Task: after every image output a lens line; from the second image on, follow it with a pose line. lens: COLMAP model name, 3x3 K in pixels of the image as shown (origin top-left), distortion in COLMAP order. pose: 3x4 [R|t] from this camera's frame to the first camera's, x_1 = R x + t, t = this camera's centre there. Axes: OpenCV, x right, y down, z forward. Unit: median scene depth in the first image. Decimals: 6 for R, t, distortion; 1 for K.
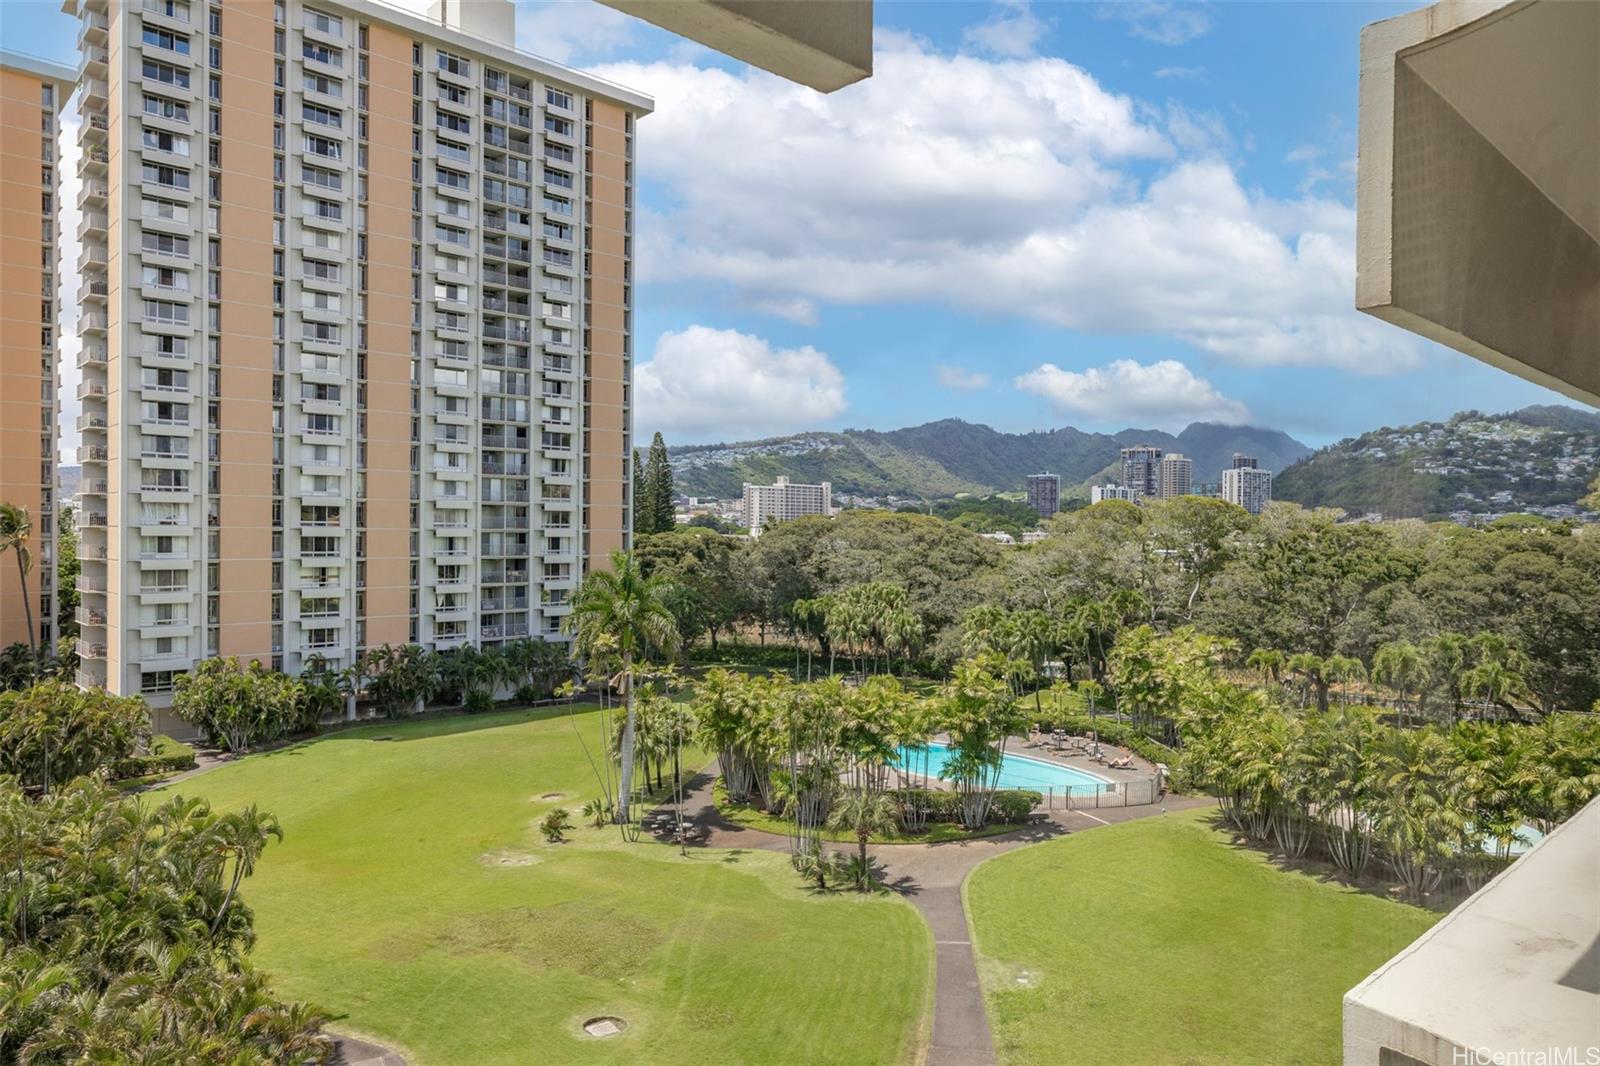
lens RADIAL K [[1115.5, 0, 784.6], [0, 1115.5, 576.9], [0, 0, 1]] dist [-0.008742, -0.000580]
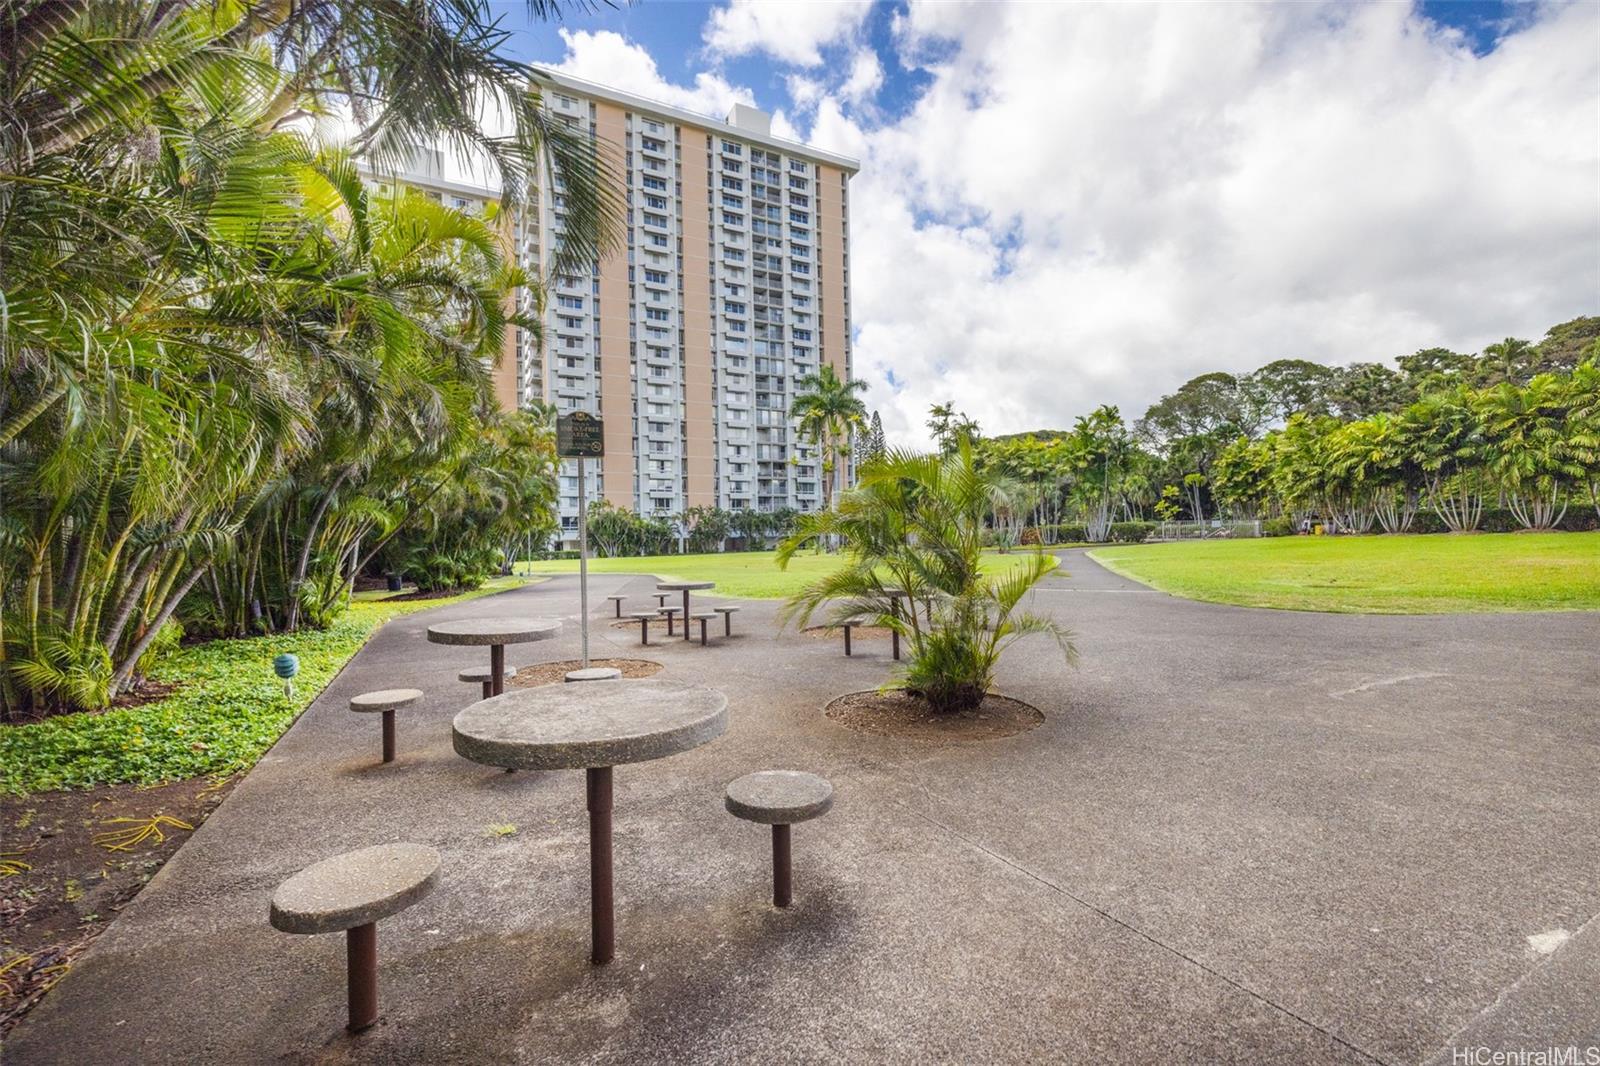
lens RADIAL K [[746.4, 0, 762.8], [0, 746.4, 614.0], [0, 0, 1]] dist [-0.003200, -0.000114]
pose [[0.965342, -0.030490, -0.259201, -0.002028], [0.026721, 0.999480, -0.018052, 0.222666], [0.259617, 0.010501, 0.965655, 0.001315]]
